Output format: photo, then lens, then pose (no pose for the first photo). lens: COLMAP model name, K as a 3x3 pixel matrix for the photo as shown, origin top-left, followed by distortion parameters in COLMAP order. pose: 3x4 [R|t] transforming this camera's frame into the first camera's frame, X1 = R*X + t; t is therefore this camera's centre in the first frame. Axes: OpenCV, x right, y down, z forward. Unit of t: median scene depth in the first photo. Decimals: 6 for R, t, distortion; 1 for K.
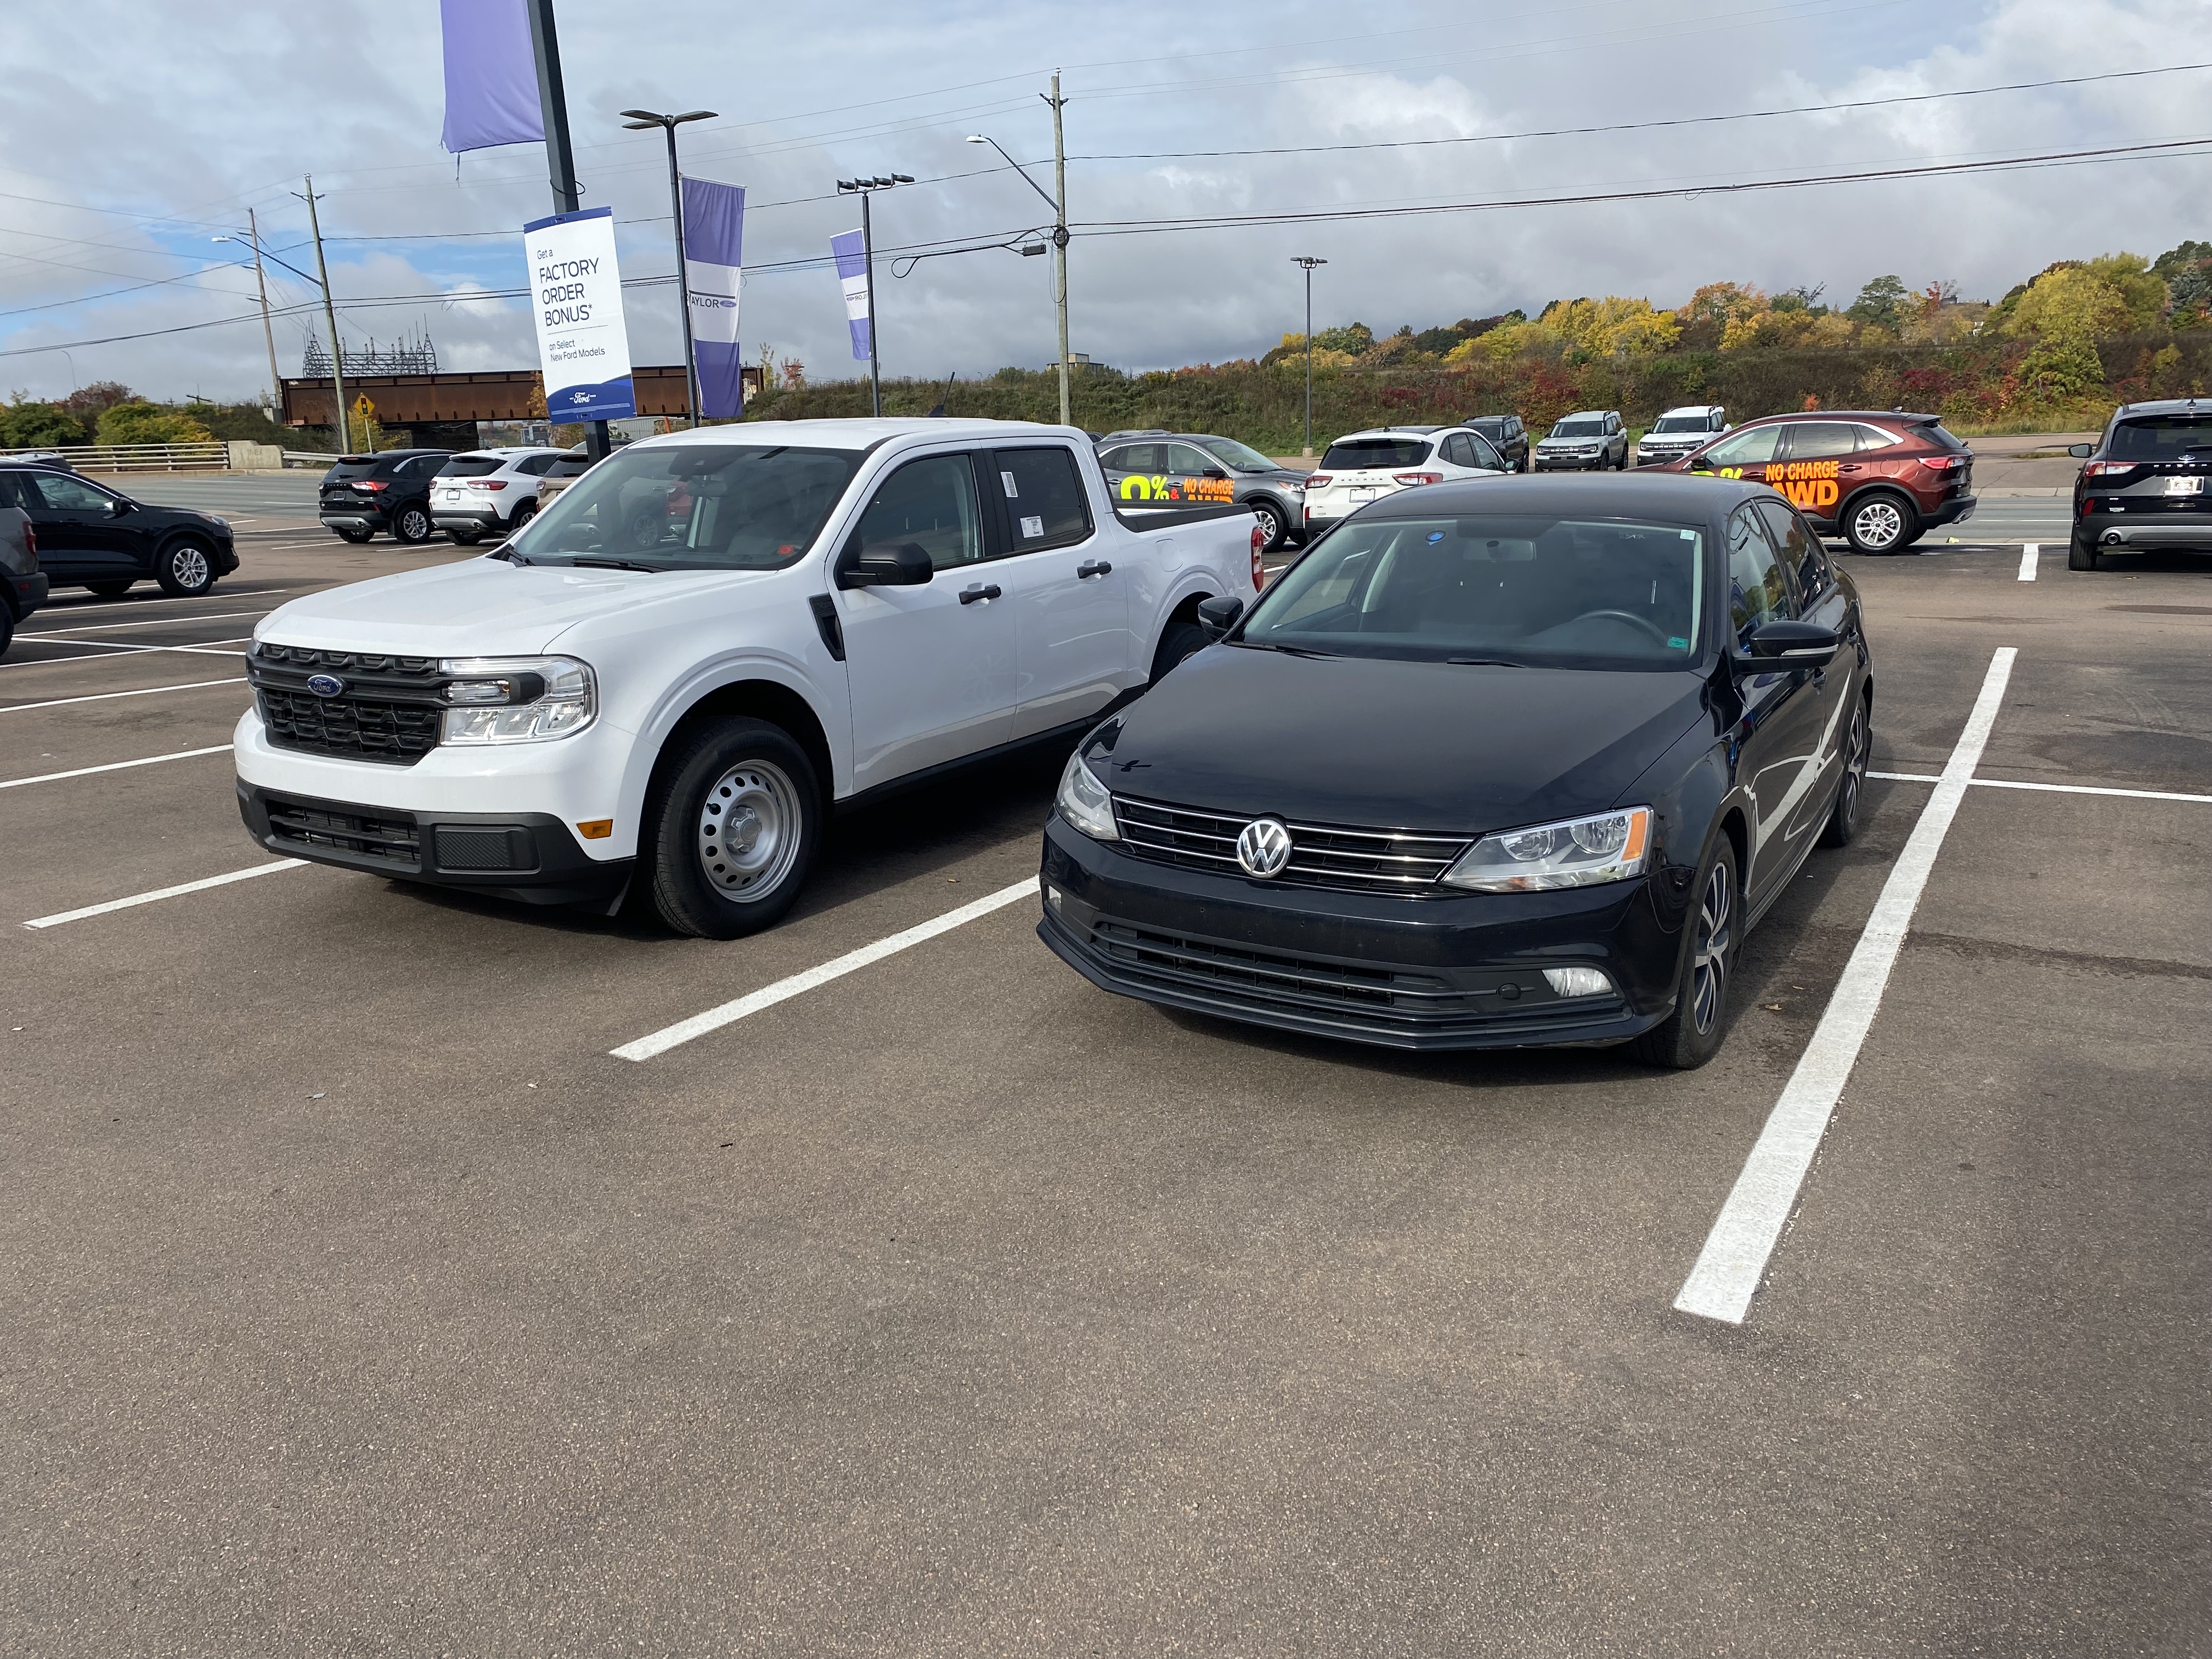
lens RADIAL K [[1621.0, 0, 1106.0], [0, 1621.0, 829.5], [0, 0, 1]] dist [0.013817, -0.024936]
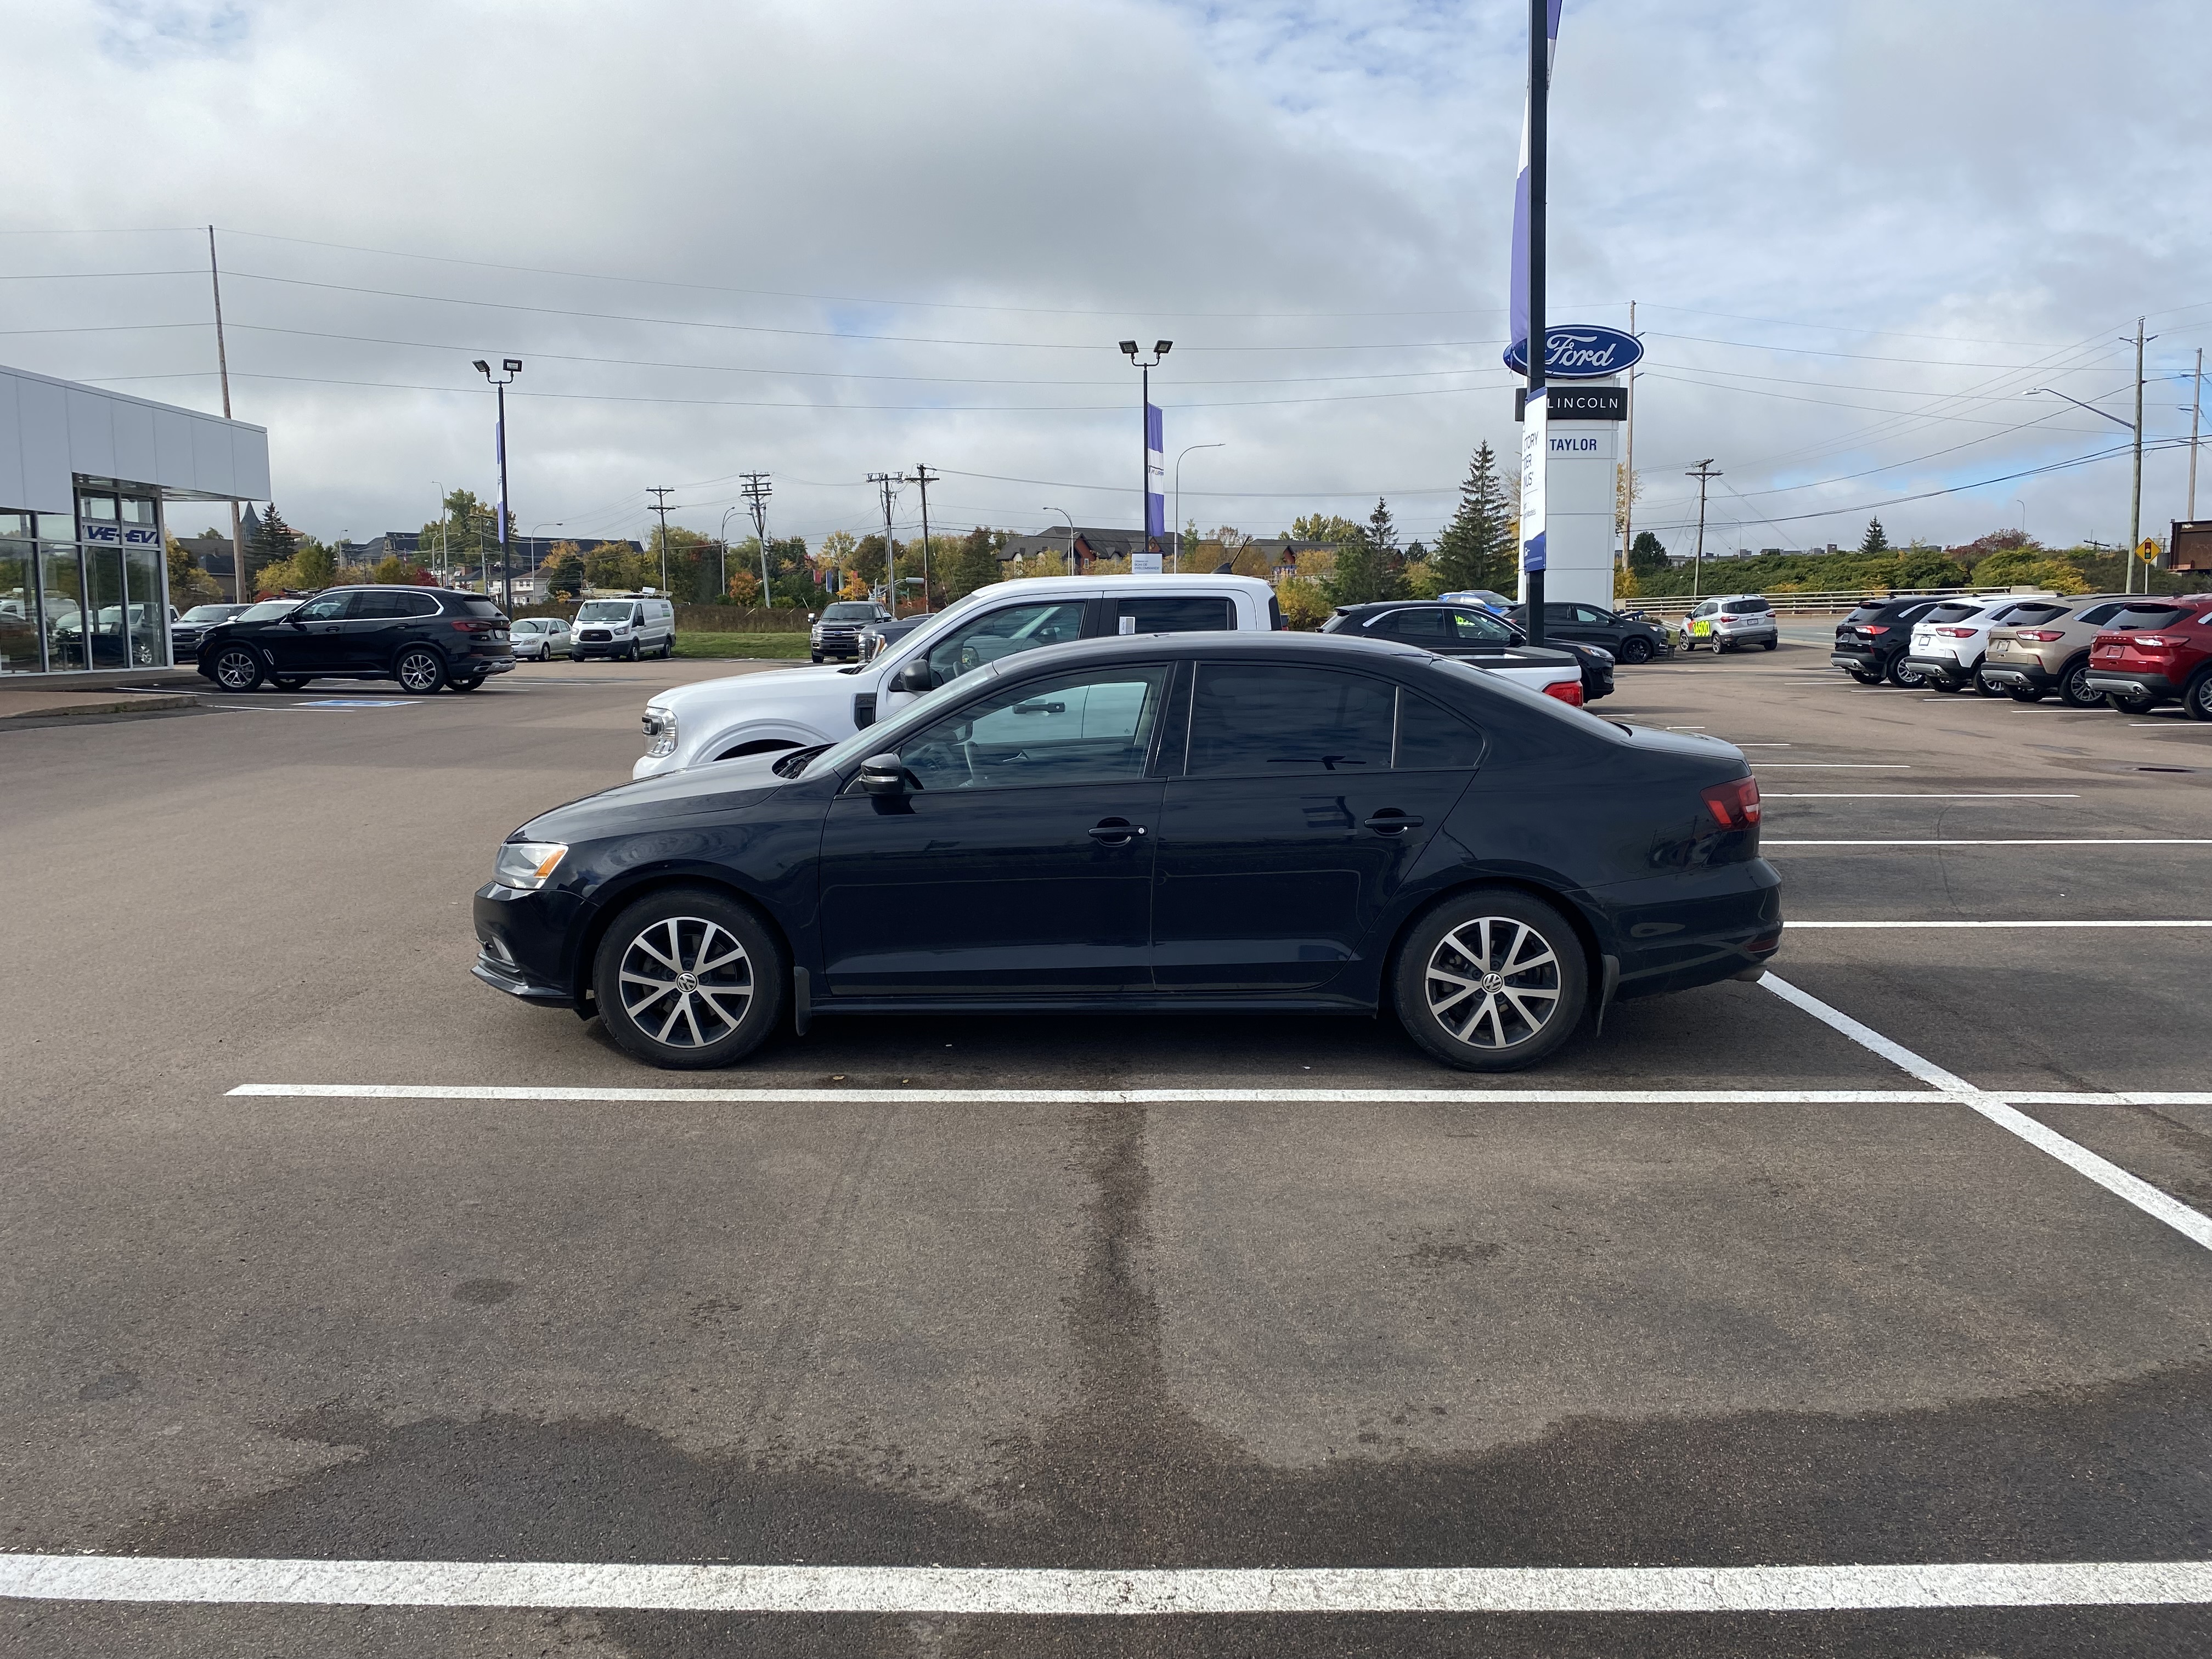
lens RADIAL K [[1621.0, 0, 1106.0], [0, 1621.0, 829.5], [0, 0, 1]] dist [0.013817, -0.024936]
pose [[0.515291, 0.135053, -0.846307, 0.195909], [-0.206860, 0.977907, 0.030103, -0.018522], [0.831676, 0.159555, 0.531844, 0.068814]]
